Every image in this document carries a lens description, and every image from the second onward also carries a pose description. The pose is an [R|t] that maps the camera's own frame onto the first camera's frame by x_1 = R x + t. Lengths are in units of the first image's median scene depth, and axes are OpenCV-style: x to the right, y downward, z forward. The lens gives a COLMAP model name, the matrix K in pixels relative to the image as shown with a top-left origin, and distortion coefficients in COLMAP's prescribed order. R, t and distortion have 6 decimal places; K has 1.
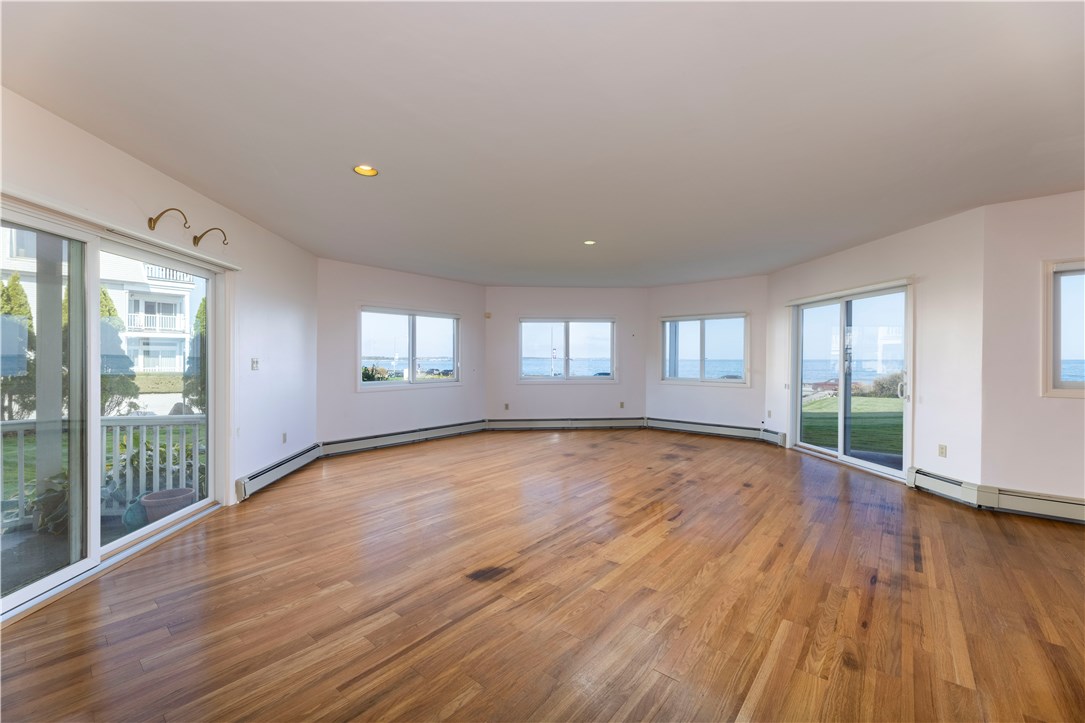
lens RADIAL K [[435.7, 0, 544.1], [0, 435.7, 361.7], [0, 0, 1]] dist [0.002939, 0.000382]
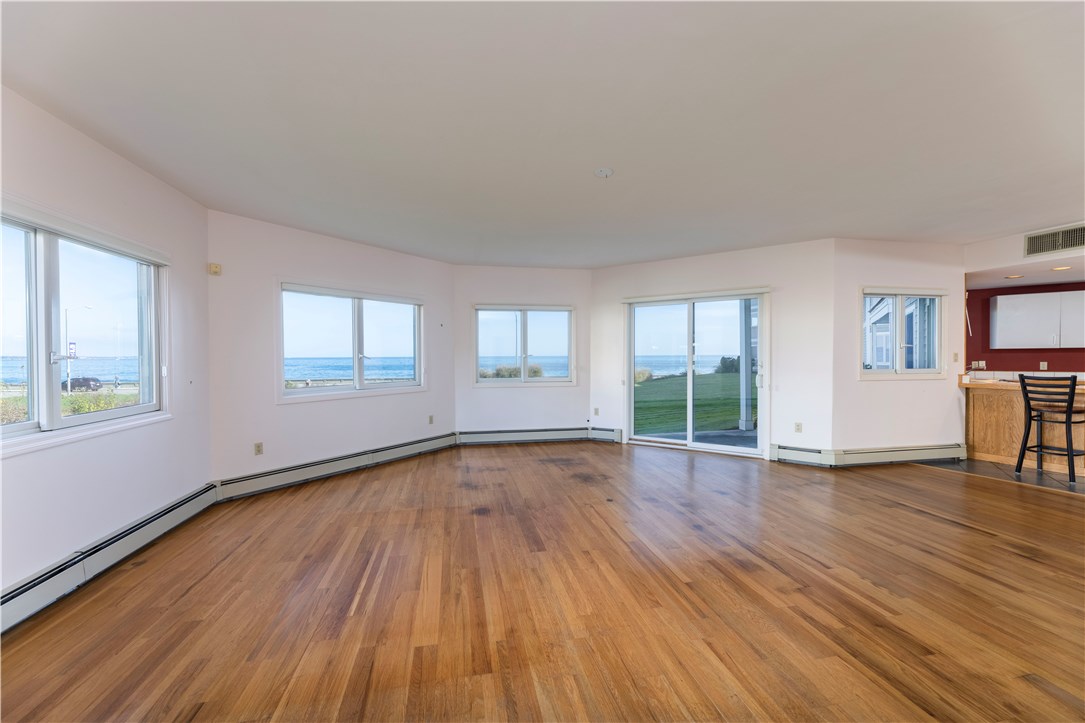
lens RADIAL K [[435.7, 0, 539.0], [0, 435.7, 358.2], [0, 0, 1]] dist [0.002939, 0.000382]
pose [[0.632840, -0.009515, 0.774224, -0.351456], [0.011154, 0.999933, 0.003171, -0.005198], [-0.774202, 0.006629, 0.632904, 0.516641]]
